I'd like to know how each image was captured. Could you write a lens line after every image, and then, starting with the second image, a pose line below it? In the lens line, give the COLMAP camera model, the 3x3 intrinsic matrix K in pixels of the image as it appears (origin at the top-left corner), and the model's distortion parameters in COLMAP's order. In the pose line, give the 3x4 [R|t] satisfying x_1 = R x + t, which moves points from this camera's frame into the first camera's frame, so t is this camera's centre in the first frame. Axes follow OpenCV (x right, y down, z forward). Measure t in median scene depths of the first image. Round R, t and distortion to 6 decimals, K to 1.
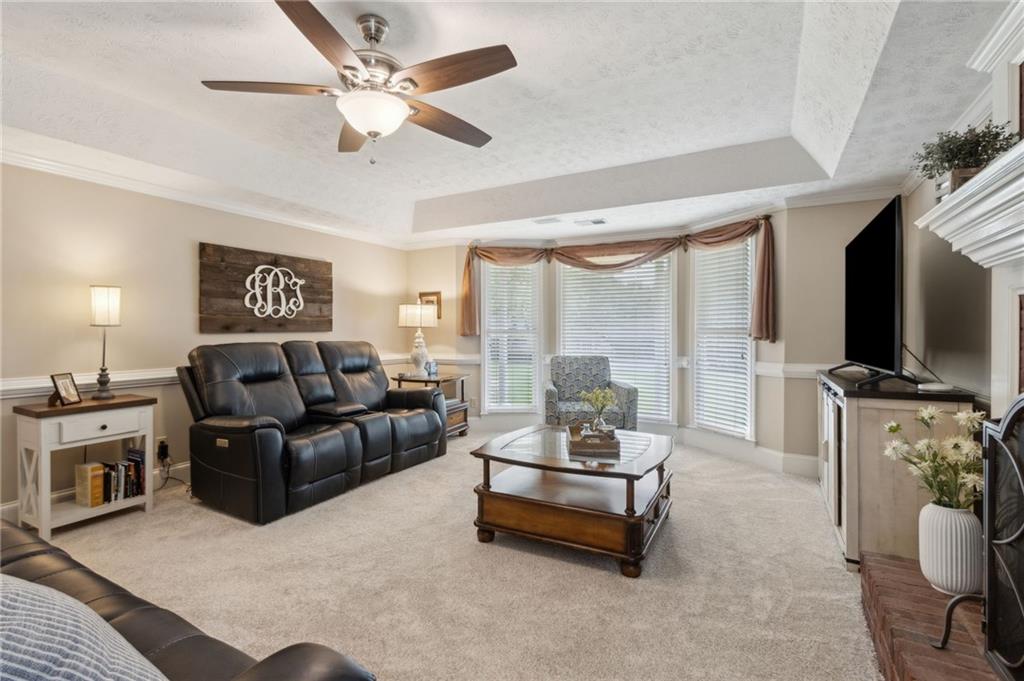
lens RADIAL K [[480.9, 0, 507.5], [0, 480.9, 332.0], [0, 0, 1]] dist [-0.003283, -0.000037]
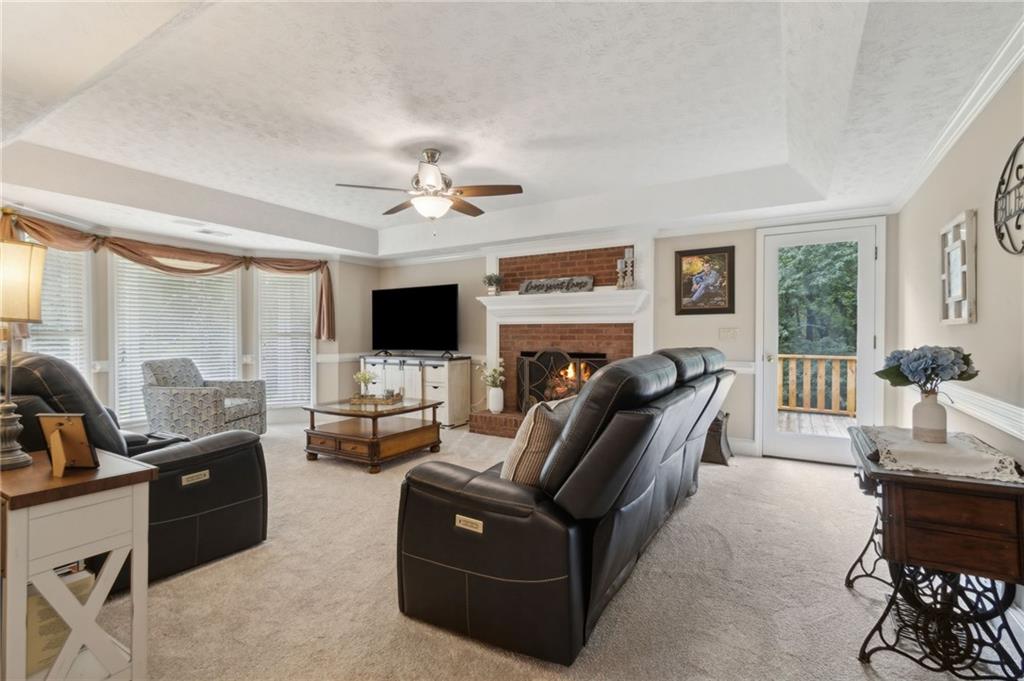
lens RADIAL K [[478.0, 0, 509.6], [0, 478.0, 339.7], [0, 0, 1]] dist [0.001418, -0.000381]
pose [[0.032717, -0.008636, 0.999427, -0.993169], [-0.000847, 0.999962, 0.008668, 0.001892], [-0.999464, -0.001130, 0.032708, 0.339544]]
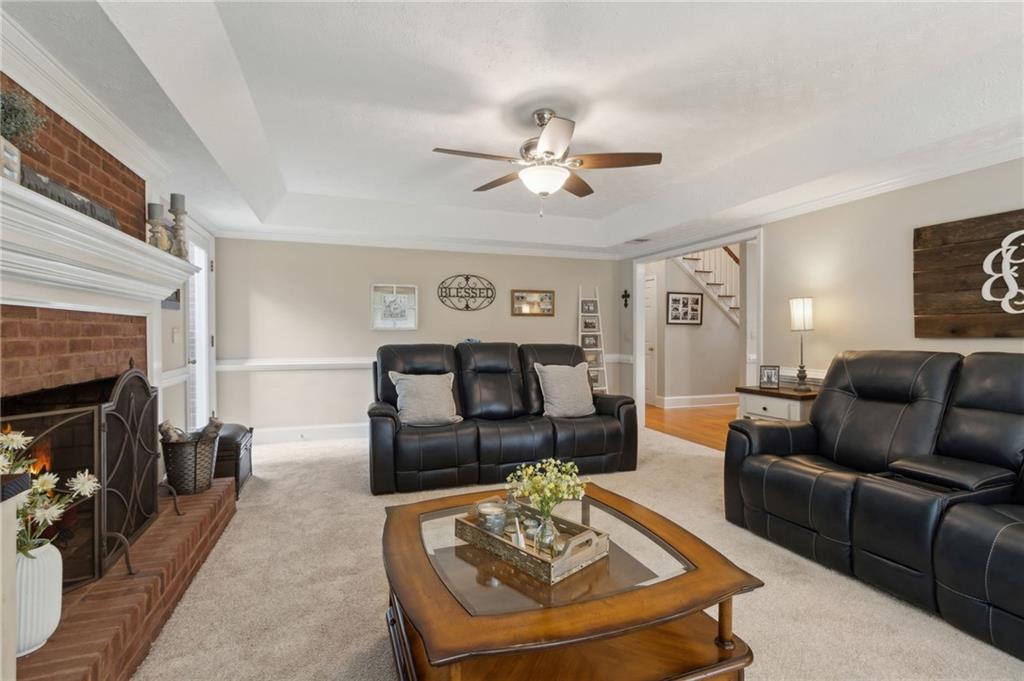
lens RADIAL K [[474.2, 0, 504.6], [0, 474.2, 332.3], [0, 0, 1]] dist [0.001386, -0.000950]
pose [[-0.664534, 0.001021, -0.747257, 0.408193], [0.000676, 0.999999, 0.000766, -0.007431], [0.747257, 0.000004, -0.664535, 0.921555]]
